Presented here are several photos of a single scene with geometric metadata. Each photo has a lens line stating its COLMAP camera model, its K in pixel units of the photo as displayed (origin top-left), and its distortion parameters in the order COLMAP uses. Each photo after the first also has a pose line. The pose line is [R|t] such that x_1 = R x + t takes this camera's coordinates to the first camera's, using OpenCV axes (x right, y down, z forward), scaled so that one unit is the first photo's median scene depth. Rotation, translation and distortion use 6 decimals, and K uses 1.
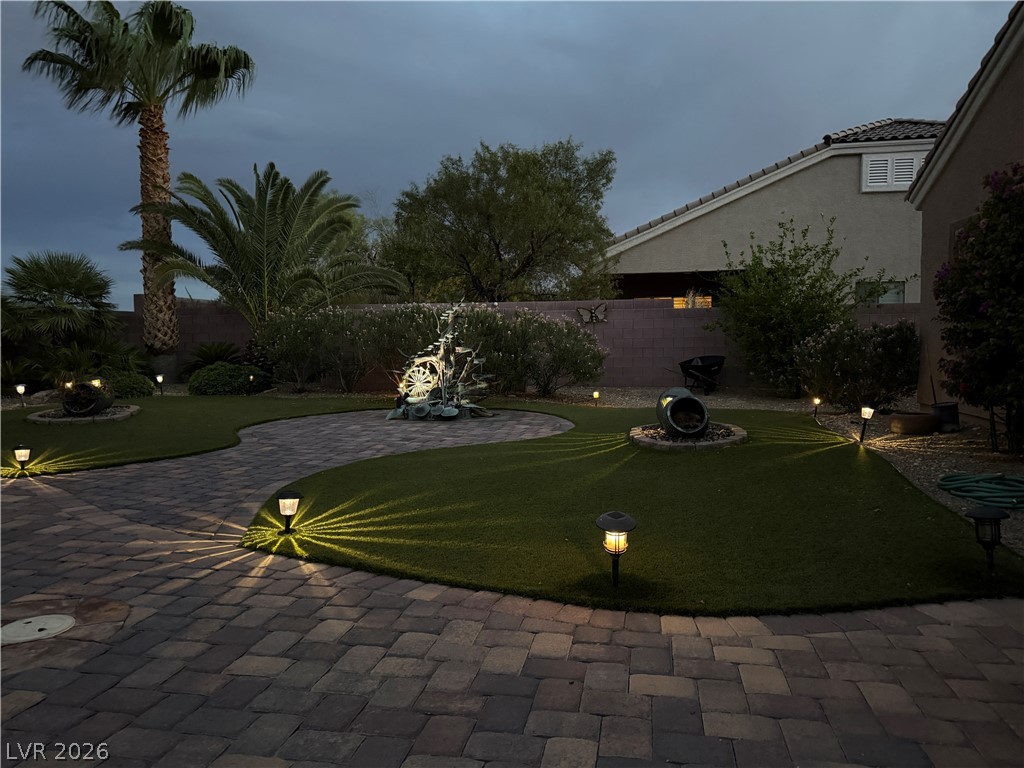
lens RADIAL K [[723.3, 0, 509.7], [0, 723.3, 384.0], [0, 0, 1]] dist [-0.009430, -0.000952]
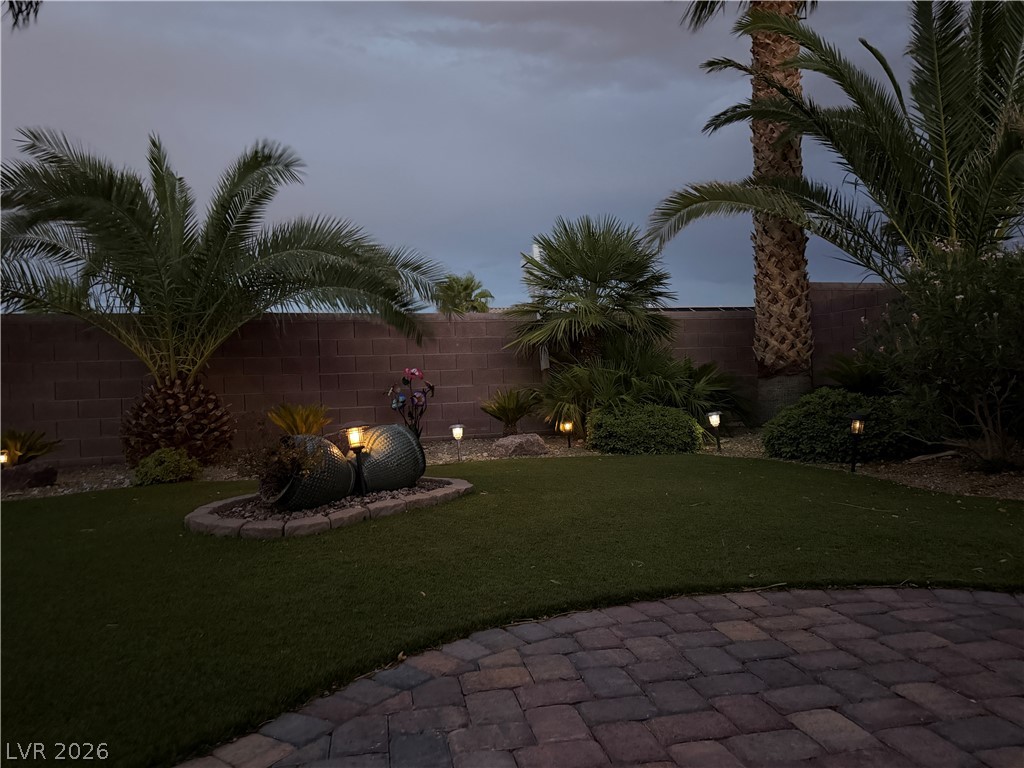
lens RADIAL K [[723.3, 0, 509.7], [0, 723.3, 393.5], [0, 0, 1]] dist [-0.009430, -0.000952]
pose [[0.473901, 0.001443, -0.880577, -0.106168], [-0.022547, 0.999691, -0.010496, -0.022197], [0.880289, 0.024829, 0.473787, 0.760800]]
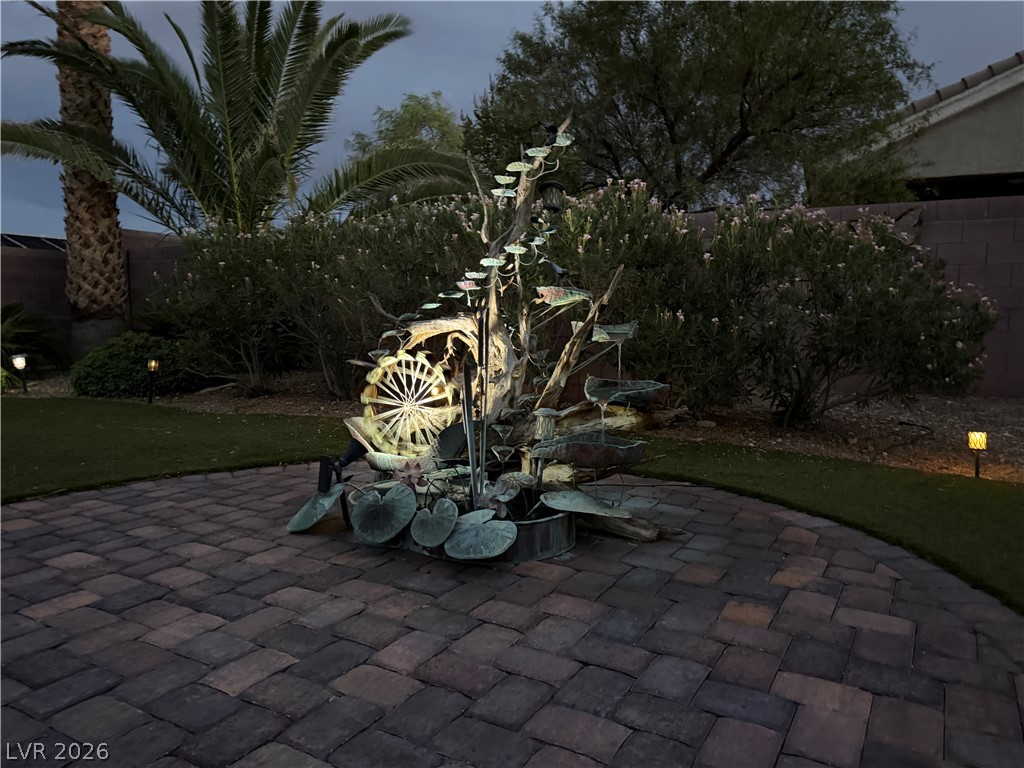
lens RADIAL K [[723.3, 0, 511.7], [0, 723.3, 388.3], [0, 0, 1]] dist [-0.009430, -0.000952]
pose [[0.975110, 0.025528, -0.220247, -0.016947], [-0.016412, 0.998935, 0.043120, -0.021274], [0.221113, -0.038432, 0.974491, 0.700106]]
